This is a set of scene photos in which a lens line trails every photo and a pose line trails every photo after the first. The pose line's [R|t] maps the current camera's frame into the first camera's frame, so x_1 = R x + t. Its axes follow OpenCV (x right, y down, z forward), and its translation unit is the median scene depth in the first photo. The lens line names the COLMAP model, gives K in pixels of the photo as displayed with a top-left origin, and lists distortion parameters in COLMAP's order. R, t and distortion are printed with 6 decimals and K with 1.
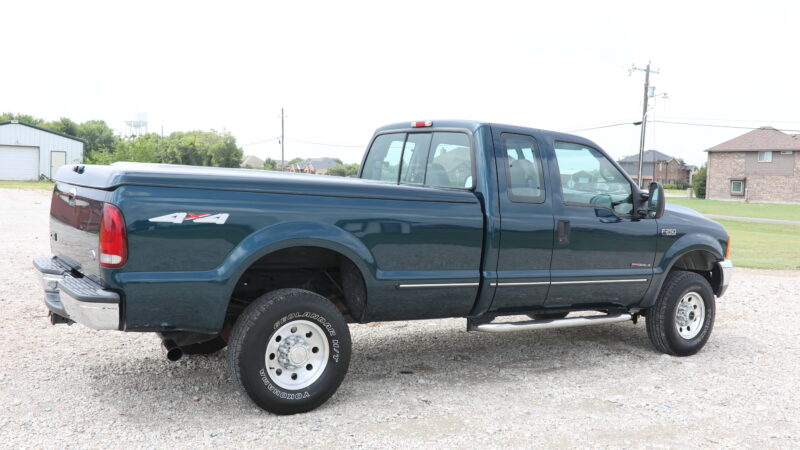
lens RADIAL K [[753.3, 0, 401.9], [0, 753.3, 223.8], [0, 0, 1]] dist [-0.021161, -0.005271]
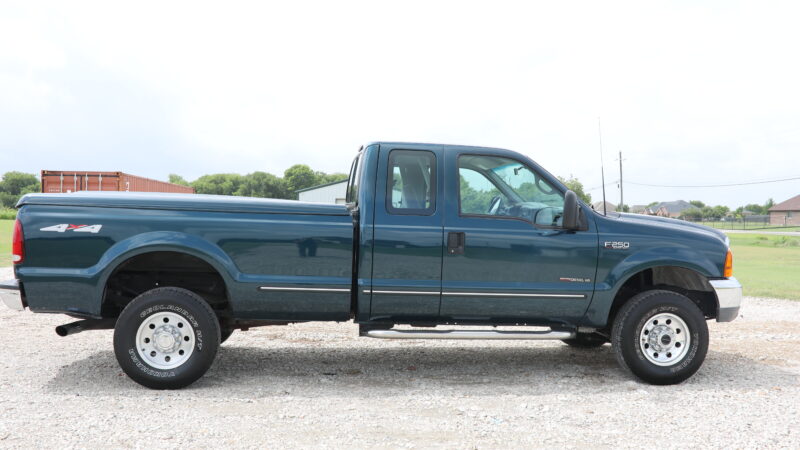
lens RADIAL K [[753.3, 0, 401.9], [0, 753.3, 223.8], [0, 0, 1]] dist [-0.021161, -0.005271]
pose [[0.894295, -0.026050, -0.446718, 0.645557], [-0.001826, 0.998083, -0.061858, 0.050585], [0.447473, 0.056135, 0.892534, 0.058737]]
